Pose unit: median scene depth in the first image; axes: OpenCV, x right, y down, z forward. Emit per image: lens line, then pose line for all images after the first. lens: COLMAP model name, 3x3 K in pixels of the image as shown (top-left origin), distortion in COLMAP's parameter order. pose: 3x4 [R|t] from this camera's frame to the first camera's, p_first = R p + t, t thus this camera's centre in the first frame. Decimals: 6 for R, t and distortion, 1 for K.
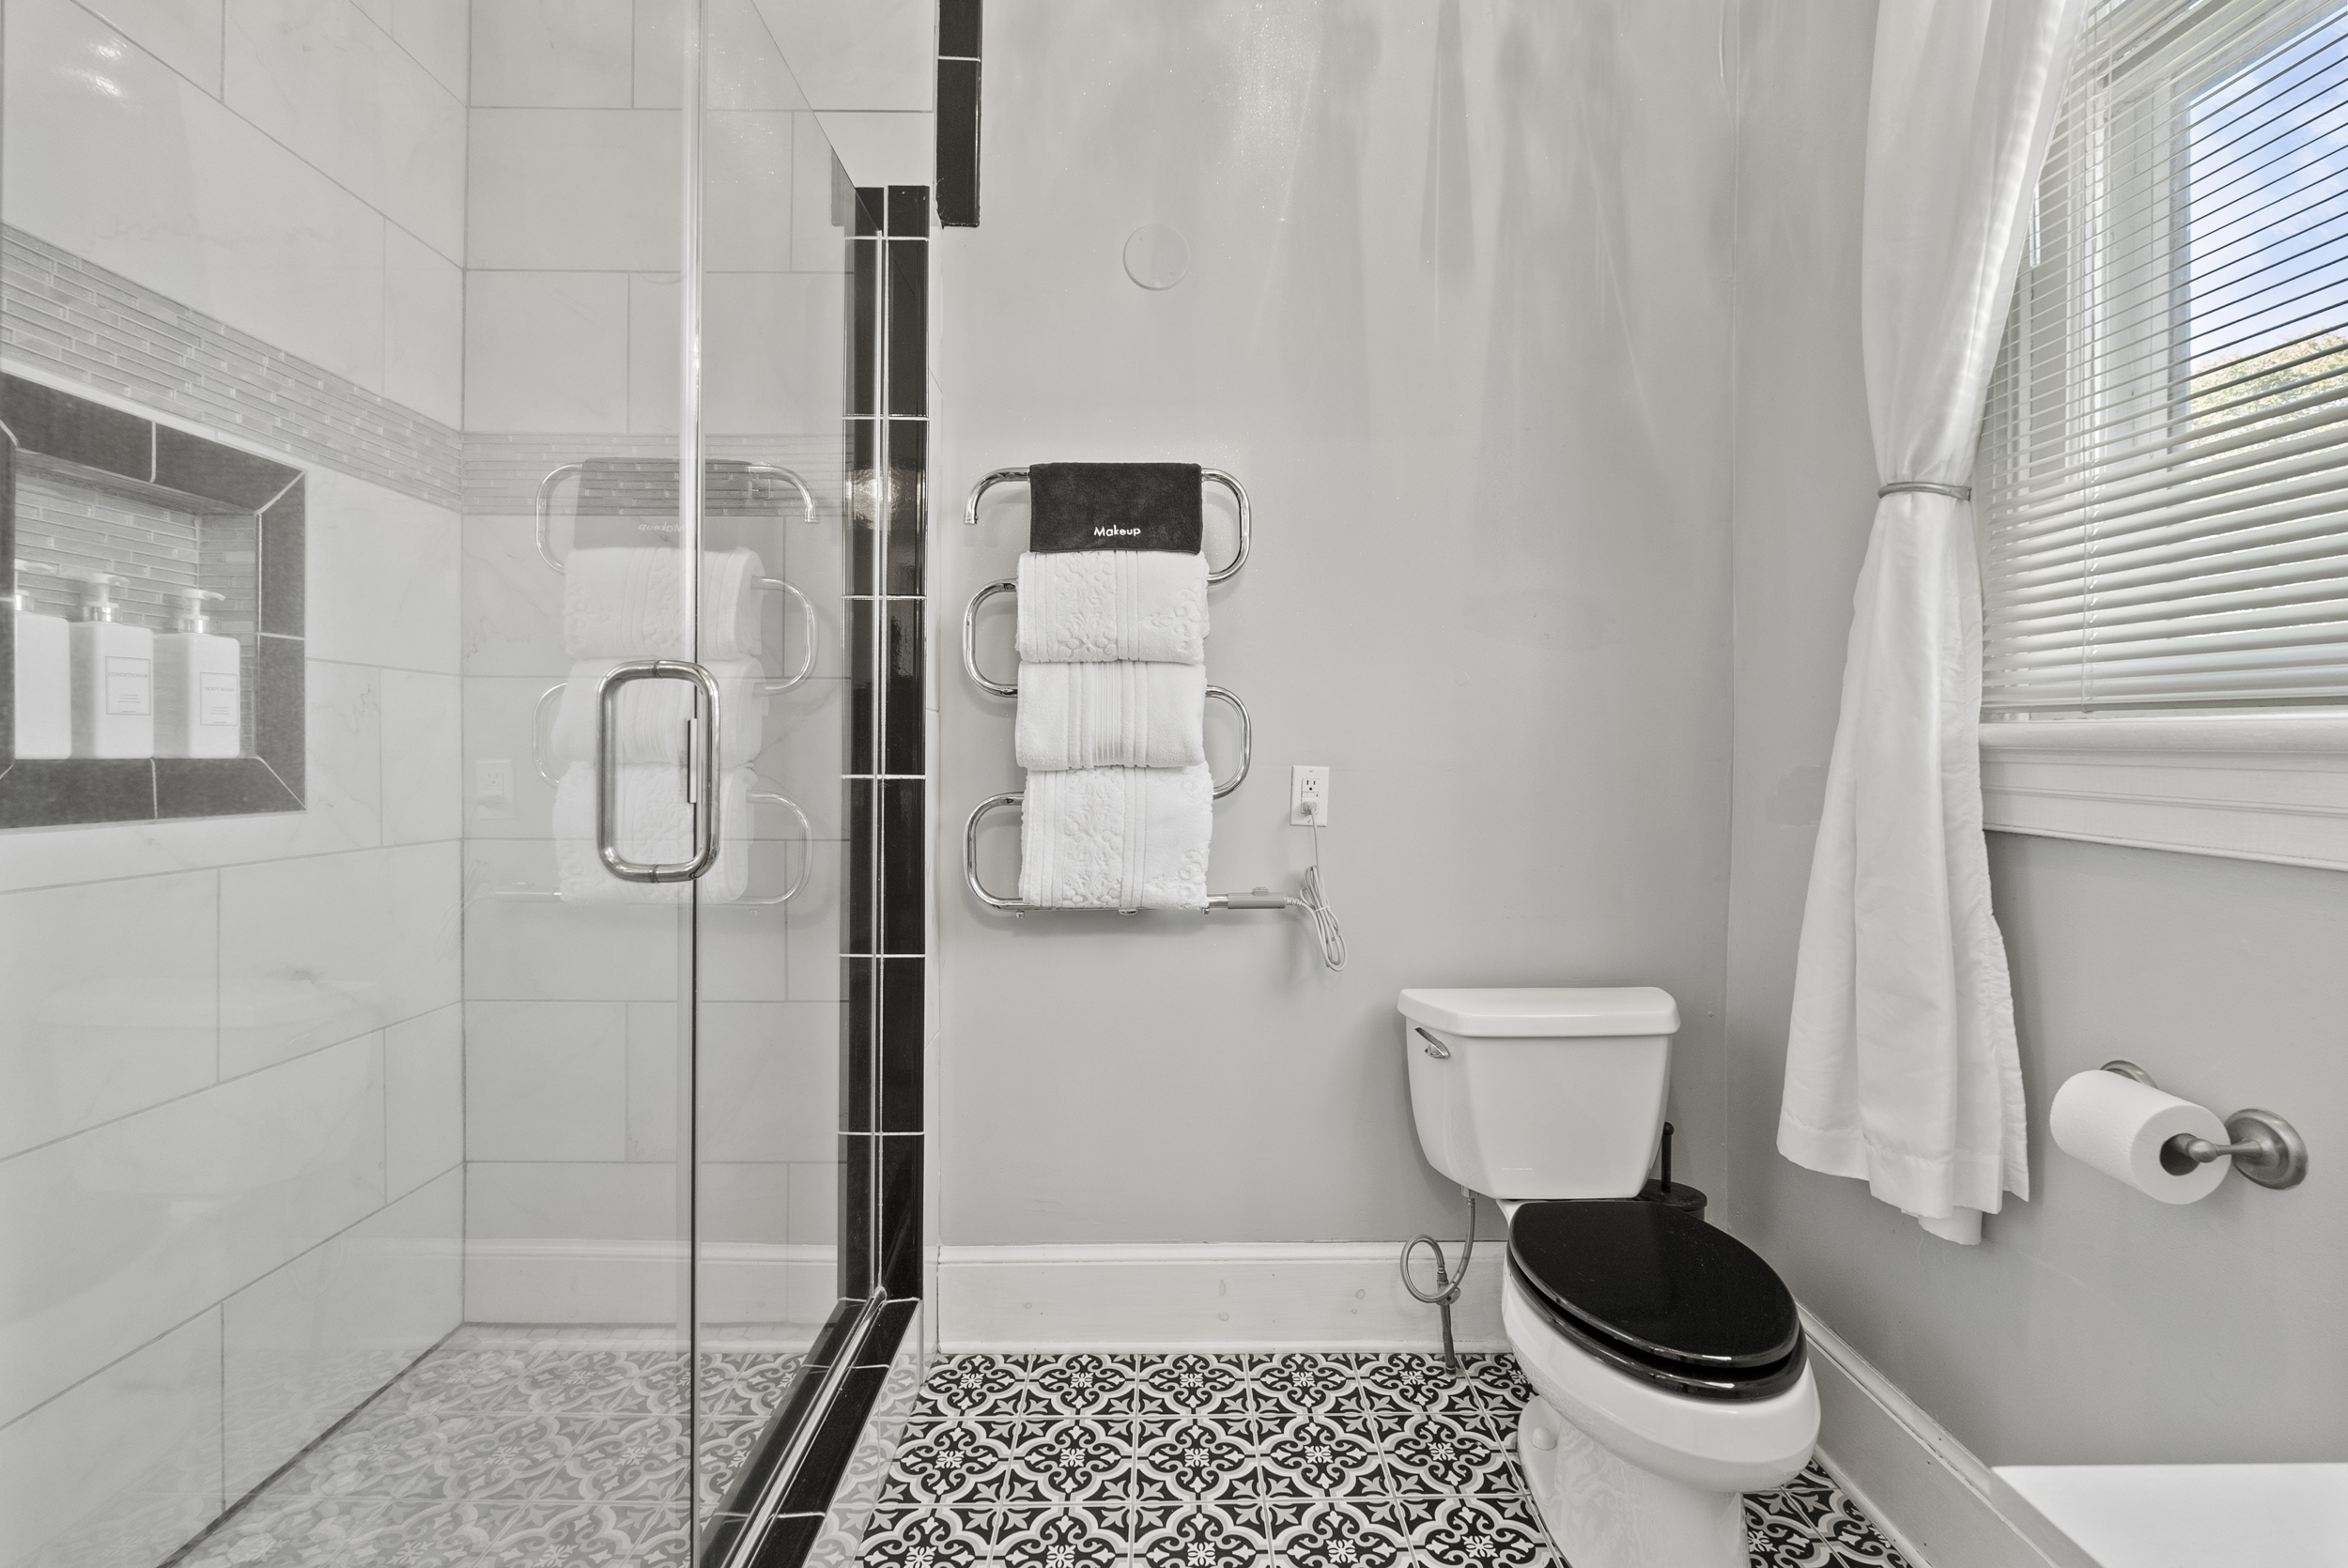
lens RADIAL K [[1021.9, 0, 1175.9], [0, 1021.9, 764.5], [0, 0, 1]] dist [-0.011360, 0.000119]
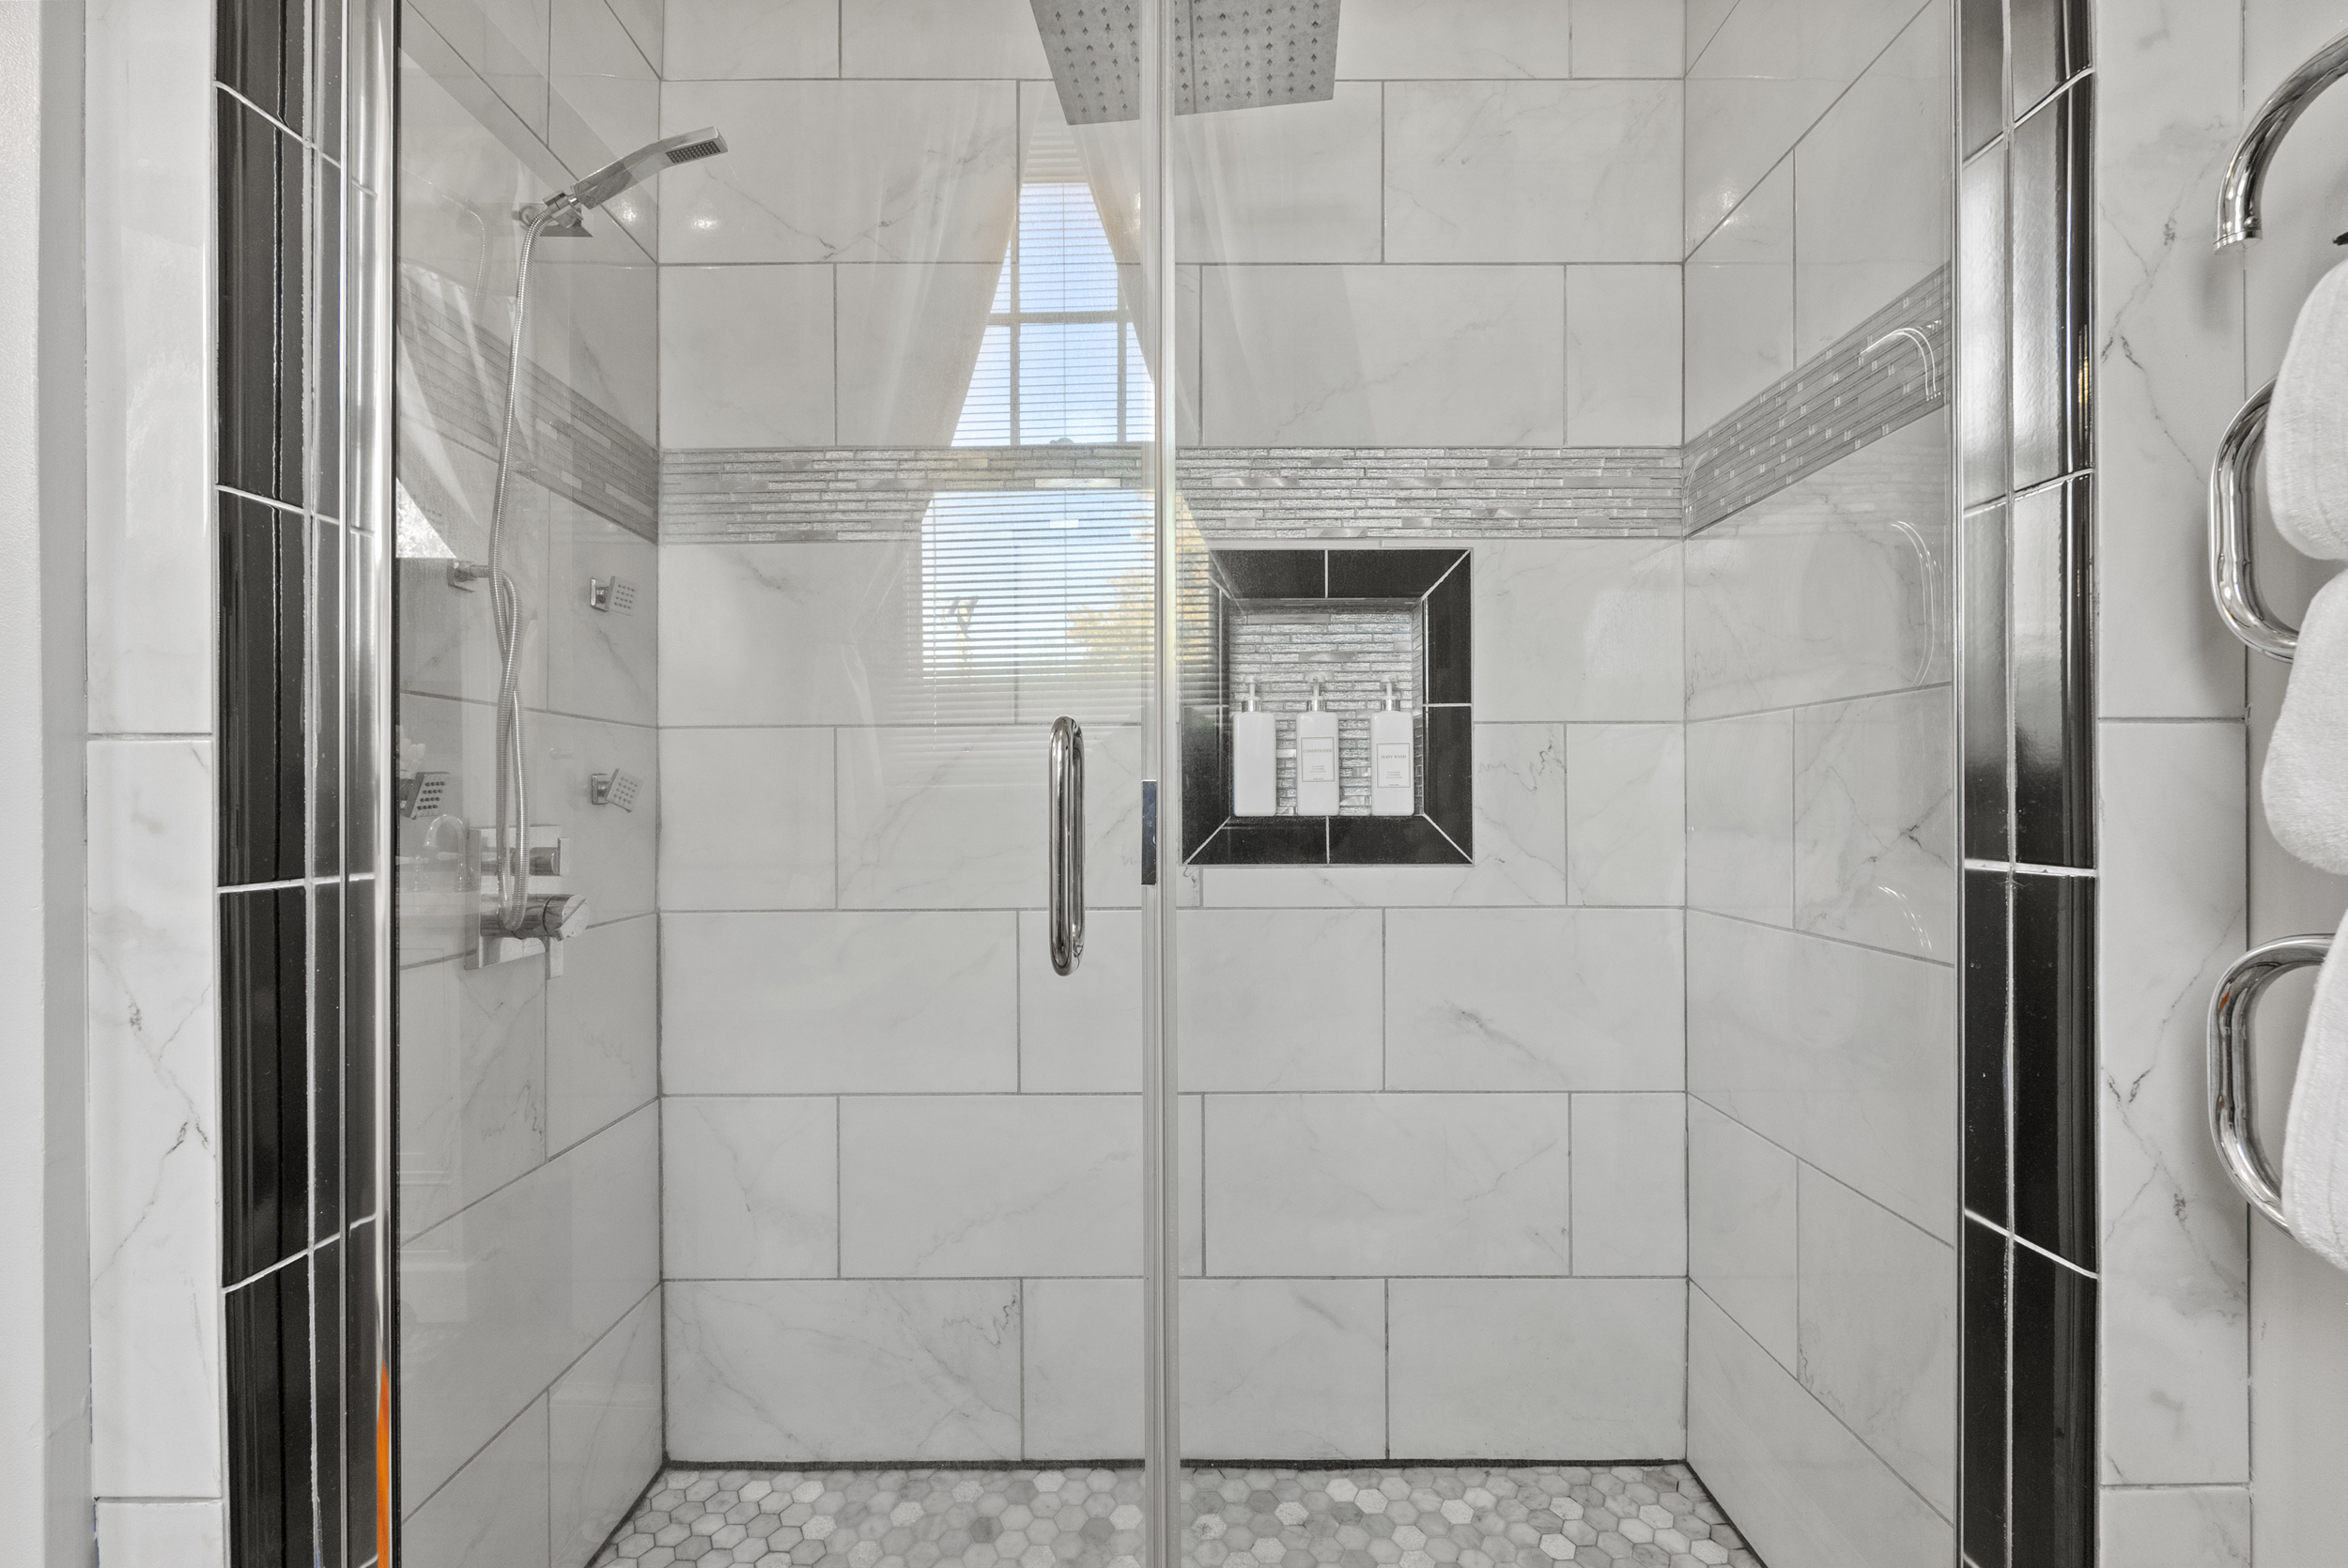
lens RADIAL K [[1021.9, 0, 1177.5], [0, 1021.9, 794.1], [0, 0, 1]] dist [-0.011360, 0.000119]
pose [[-0.009550, -0.007593, -0.999926, 0.235645], [-0.006878, 0.999948, -0.007527, -0.019392], [0.999931, 0.006806, -0.009602, 0.732296]]
